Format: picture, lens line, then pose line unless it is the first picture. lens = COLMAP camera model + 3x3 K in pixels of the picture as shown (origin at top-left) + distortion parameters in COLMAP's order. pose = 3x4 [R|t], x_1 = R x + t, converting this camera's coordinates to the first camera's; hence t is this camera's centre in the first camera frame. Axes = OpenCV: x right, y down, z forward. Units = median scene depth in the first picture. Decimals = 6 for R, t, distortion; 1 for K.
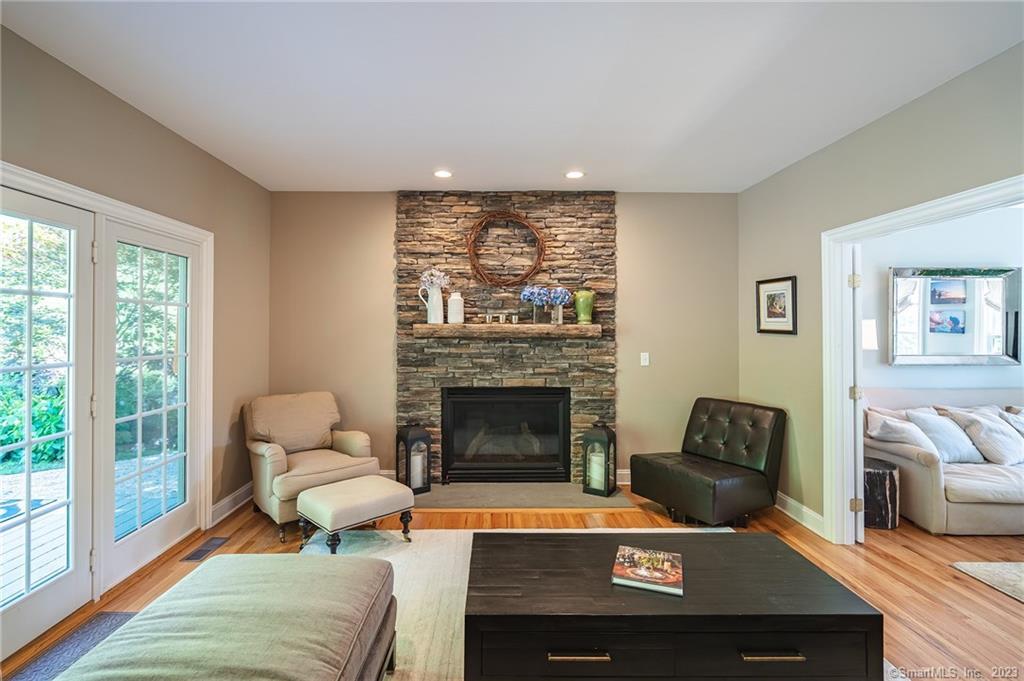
lens RADIAL K [[469.8, 0, 505.1], [0, 469.8, 328.2], [0, 0, 1]] dist [-0.000280, 0.000078]
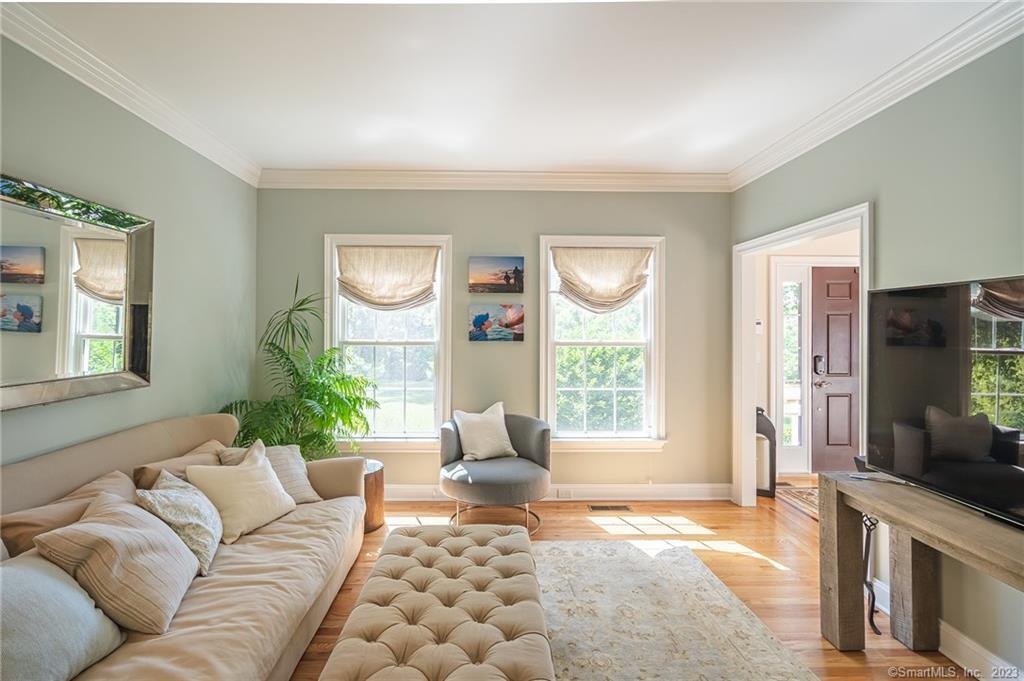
lens RADIAL K [[469.8, 0, 505.1], [0, 469.8, 328.2], [0, 0, 1]] dist [-0.000280, 0.000078]
pose [[-0.006401, -0.000833, 0.999979, 0.378439], [-0.007372, 0.999973, 0.000786, 0.000648], [-0.999952, -0.007367, -0.006407, 0.419572]]
